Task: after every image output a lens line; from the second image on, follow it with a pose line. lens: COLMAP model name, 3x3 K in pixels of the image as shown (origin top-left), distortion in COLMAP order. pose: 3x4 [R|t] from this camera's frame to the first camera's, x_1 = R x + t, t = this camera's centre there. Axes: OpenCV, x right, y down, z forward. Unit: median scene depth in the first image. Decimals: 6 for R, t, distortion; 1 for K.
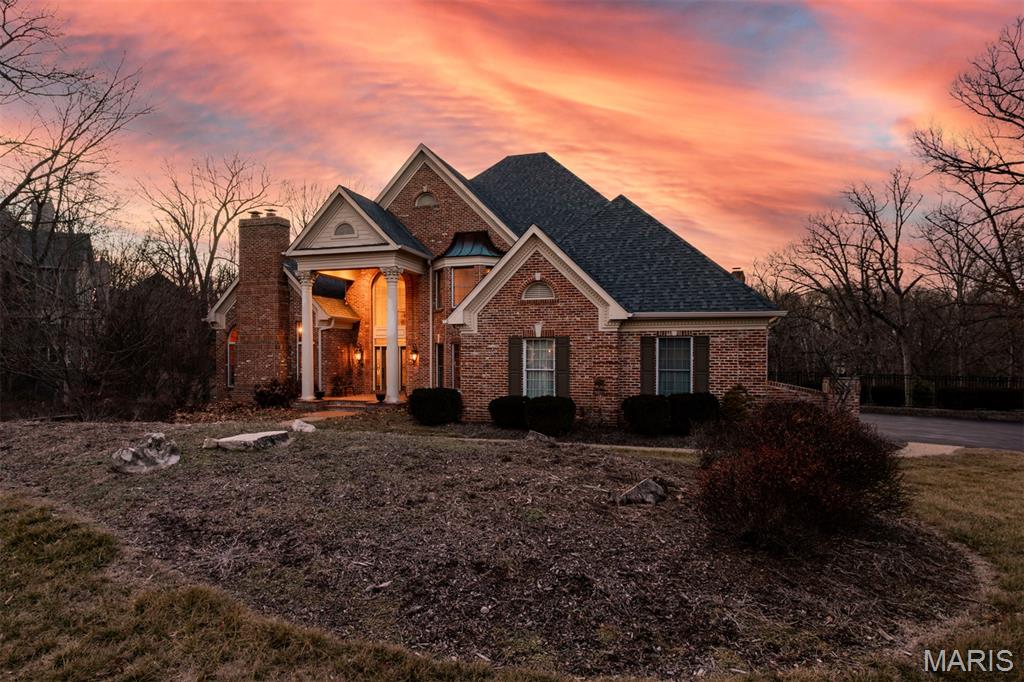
lens RADIAL K [[527.1, 0, 511.0], [0, 527.1, 358.2], [0, 0, 1]] dist [-0.002038, 0.000755]
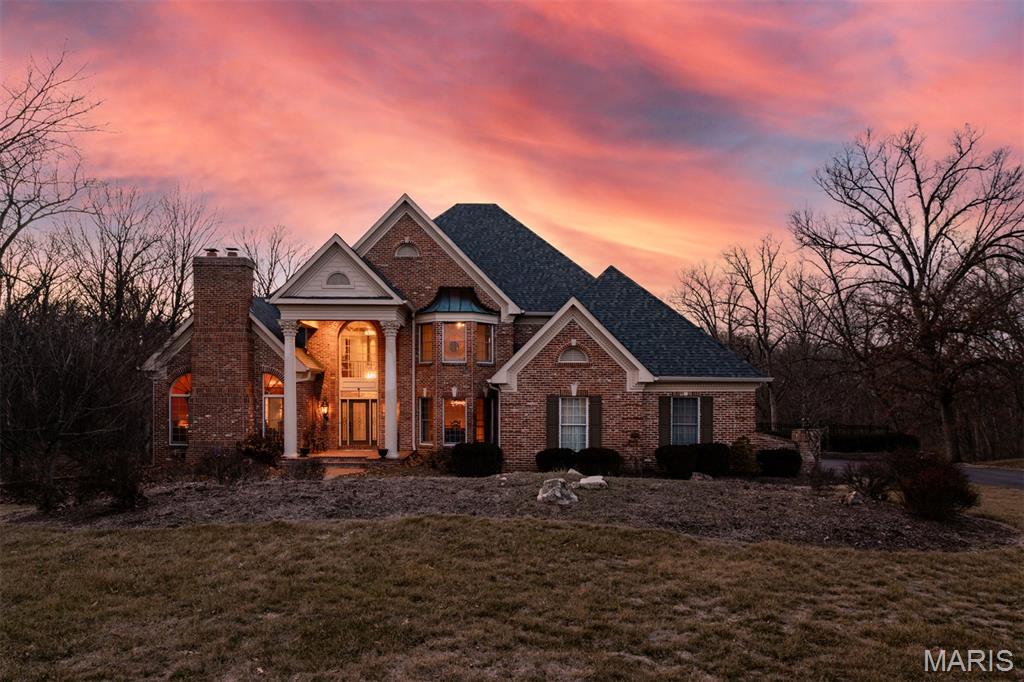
lens RADIAL K [[603.3, 0, 509.5], [0, 603.3, 407.4], [0, 0, 1]] dist [0.004902, 0.000817]
pose [[0.958474, -0.001388, 0.285177, -0.333233], [-0.000280, 0.999983, 0.005807, -0.017101], [-0.285180, -0.005646, 0.958457, -0.149302]]
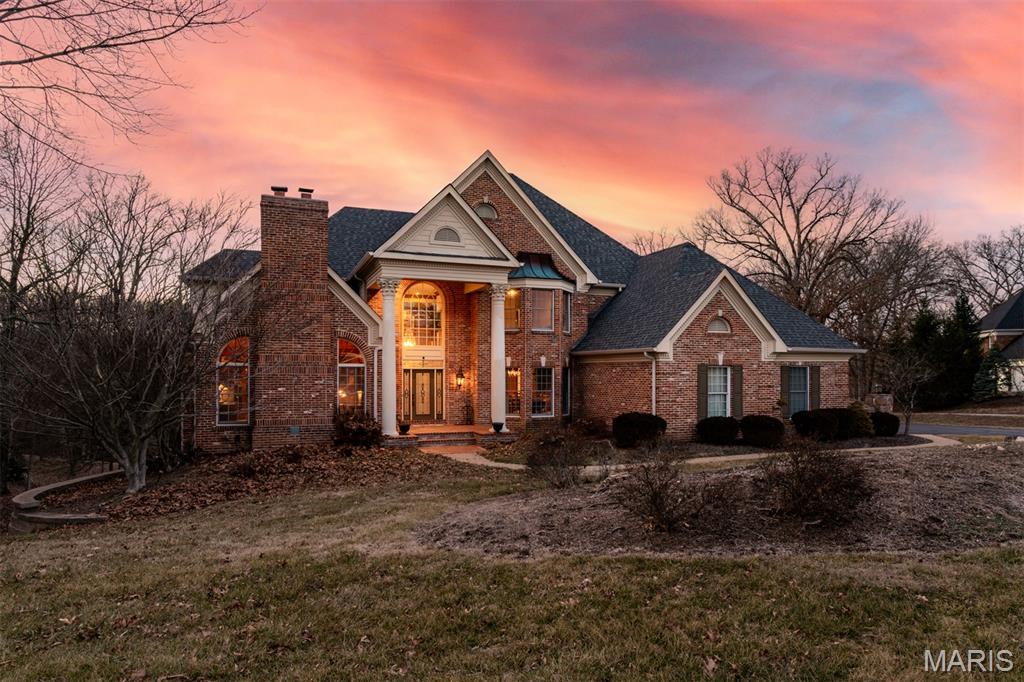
lens RADIAL K [[559.8, 0, 515.4], [0, 559.8, 374.0], [0, 0, 1]] dist [0.002083, 0.000289]
pose [[0.818772, -0.001722, 0.574116, -0.757737], [0.003371, 0.999993, -0.001807, -0.014700], [-0.574108, 0.003415, 0.818772, 0.185788]]
